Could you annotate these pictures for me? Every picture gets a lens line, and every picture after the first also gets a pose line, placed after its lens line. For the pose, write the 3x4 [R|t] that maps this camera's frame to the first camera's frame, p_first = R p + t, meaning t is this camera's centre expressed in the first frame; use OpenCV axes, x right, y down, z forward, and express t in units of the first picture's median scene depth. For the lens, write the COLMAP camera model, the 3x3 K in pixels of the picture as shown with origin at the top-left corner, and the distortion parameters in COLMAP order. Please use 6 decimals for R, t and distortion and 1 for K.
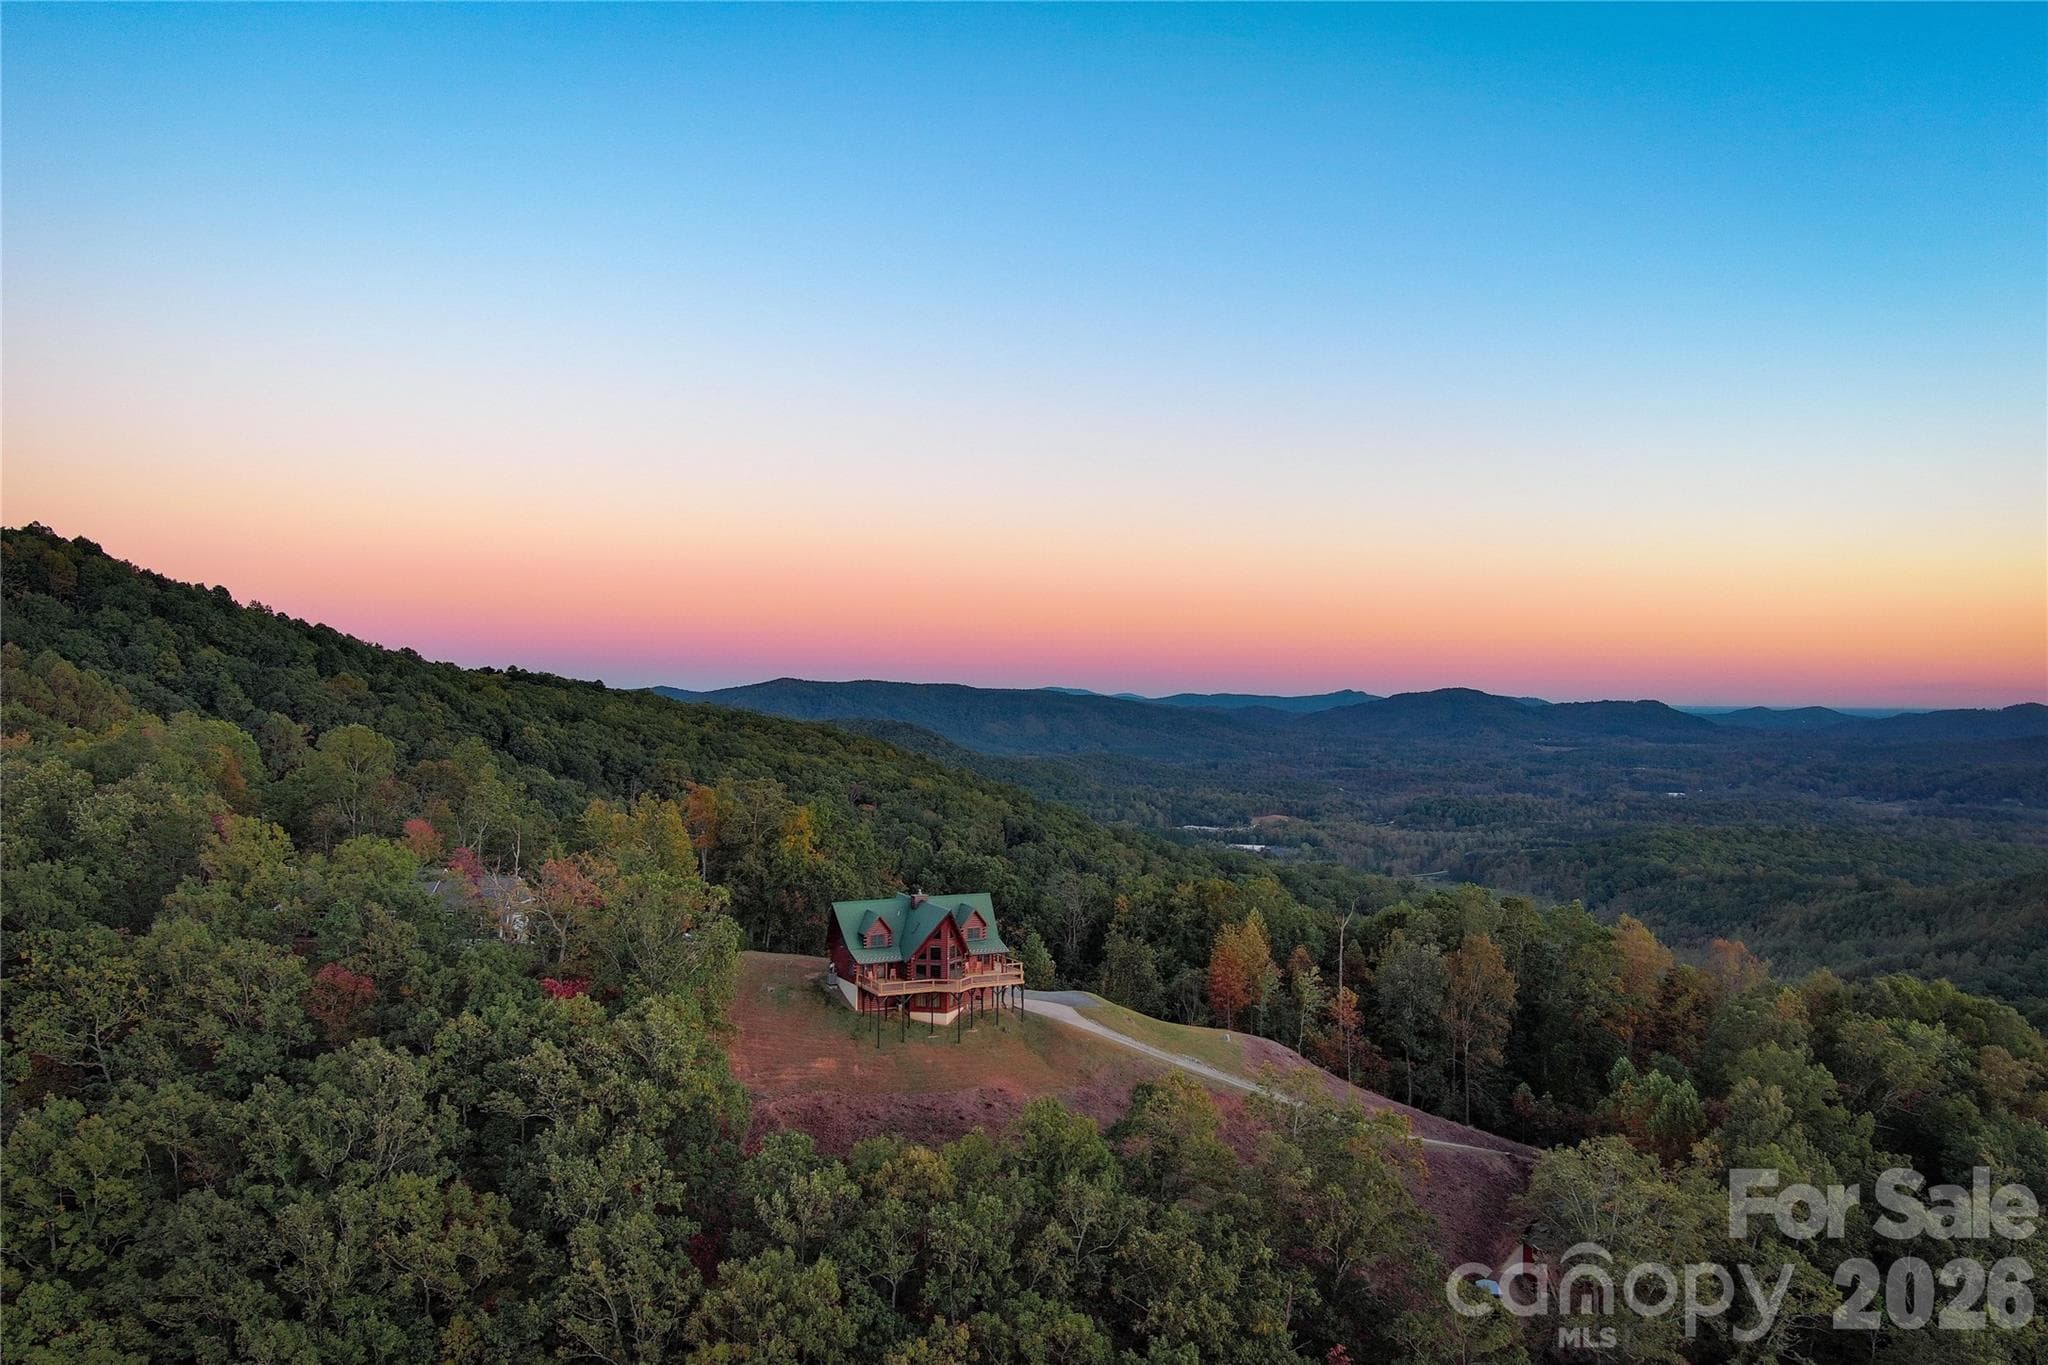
lens RADIAL K [[1395.3, 0, 1015.5], [0, 1395.3, 675.6], [0, 0, 1]] dist [0.064270, -0.093132]
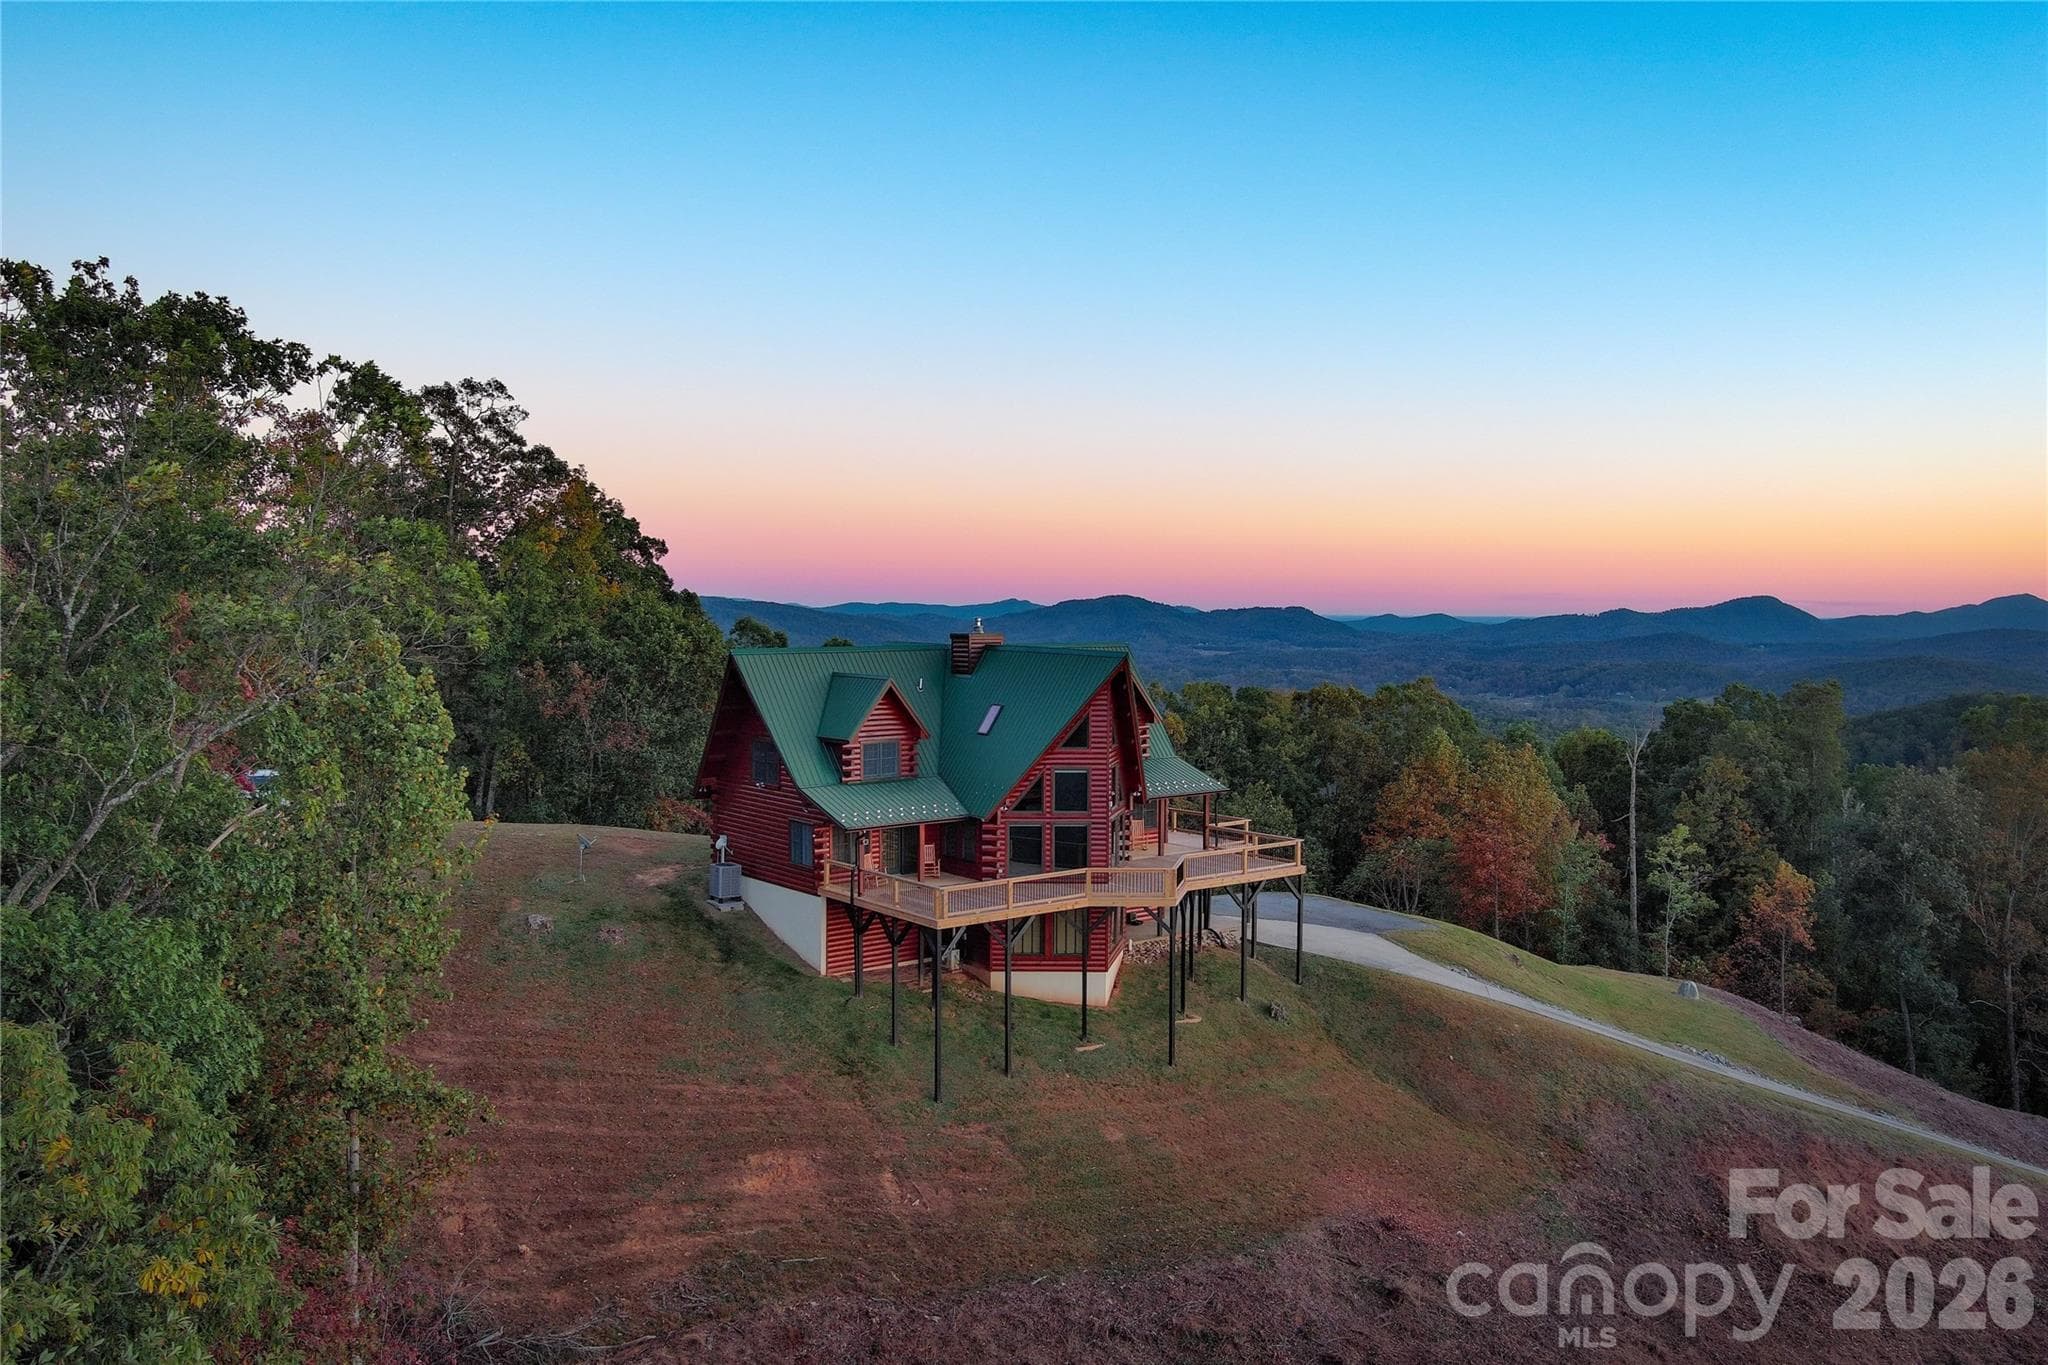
lens RADIAL K [[1395.3, 0, 1015.5], [0, 1395.3, 675.6], [0, 0, 1]] dist [0.064270, -0.093132]
pose [[0.971770, -0.001604, 0.235926, -0.144936], [-0.013729, 0.997898, 0.063333, 0.148019], [-0.235531, -0.064784, 0.969705, 0.674971]]
